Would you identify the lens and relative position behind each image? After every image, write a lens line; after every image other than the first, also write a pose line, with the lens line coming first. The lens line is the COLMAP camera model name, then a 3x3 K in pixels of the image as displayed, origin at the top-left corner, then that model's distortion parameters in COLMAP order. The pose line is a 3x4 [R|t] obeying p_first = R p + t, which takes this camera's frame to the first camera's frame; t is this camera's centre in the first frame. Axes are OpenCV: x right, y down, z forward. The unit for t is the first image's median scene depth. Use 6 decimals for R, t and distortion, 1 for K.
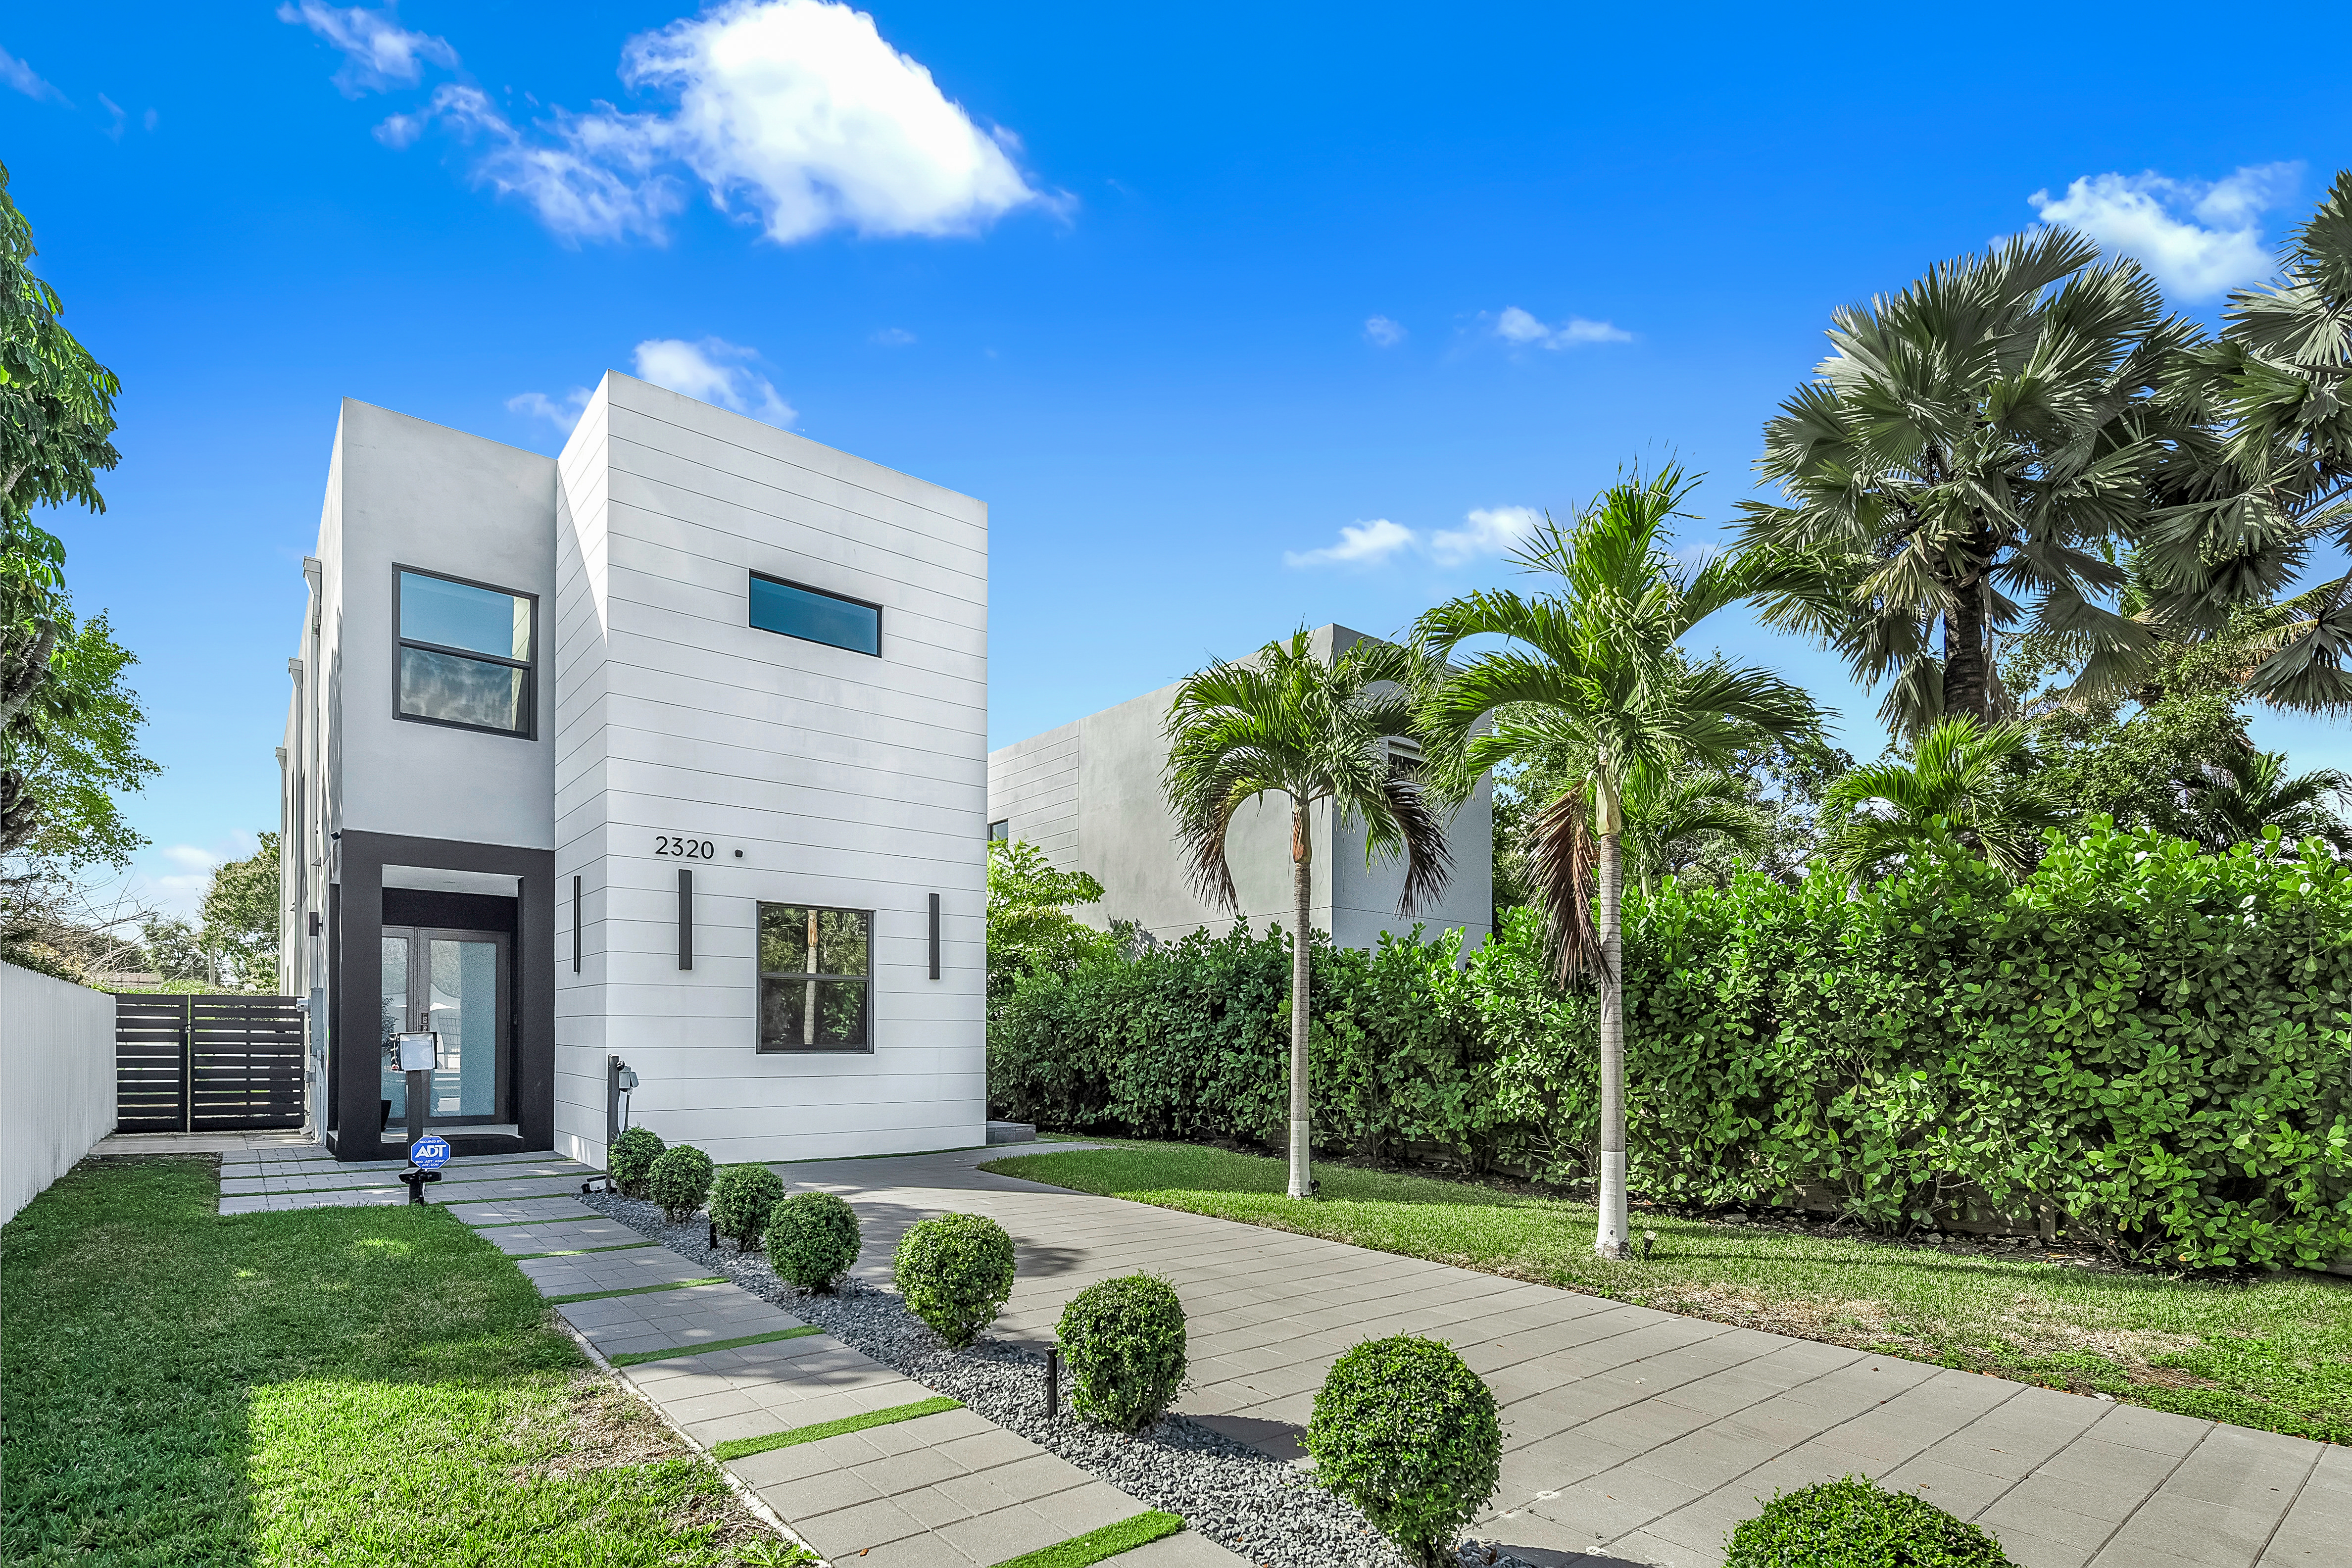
lens RADIAL K [[1148.3, 0, 1175.4], [0, 1148.3, 1045.4], [0, 0, 1]] dist [0.003424, -0.000369]
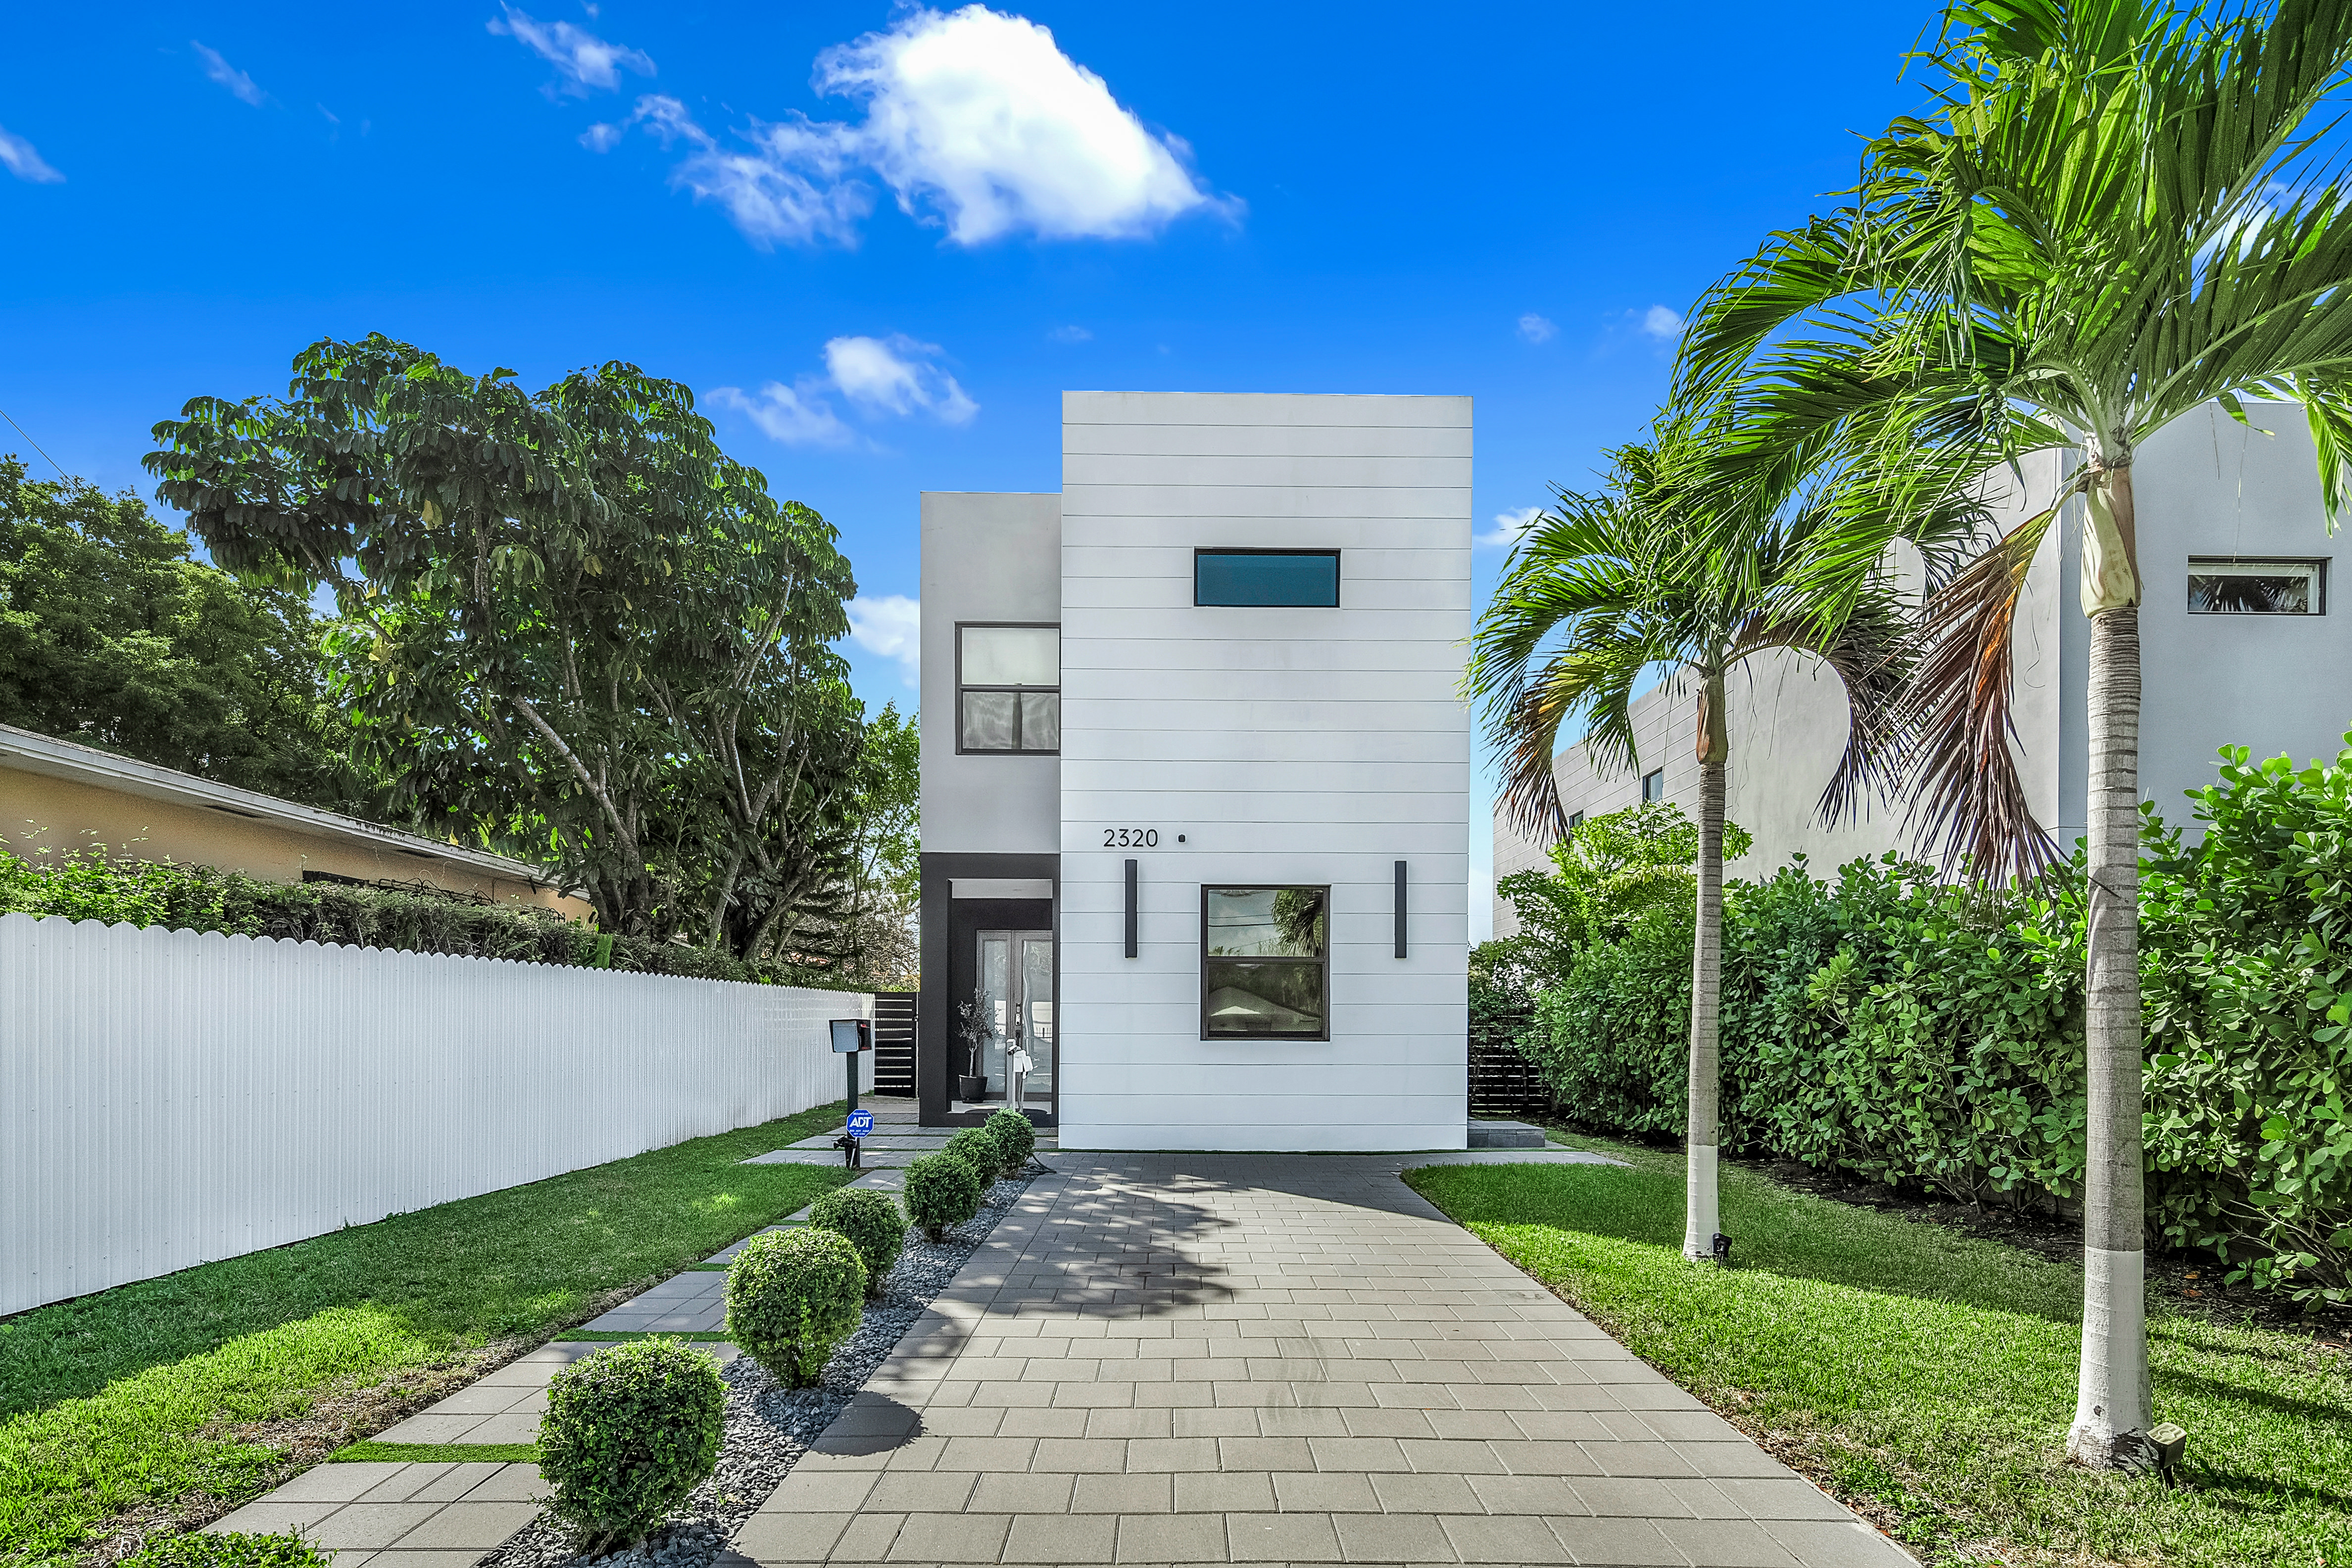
lens RADIAL K [[1148.3, 0, 1175.4], [0, 1148.3, 1045.4], [0, 0, 1]] dist [0.003424, -0.000369]
pose [[0.773800, 0.009959, -0.633351, 0.248759], [-0.002444, 0.999916, 0.012738, -0.001066], [0.633425, -0.008309, 0.773759, 0.231677]]
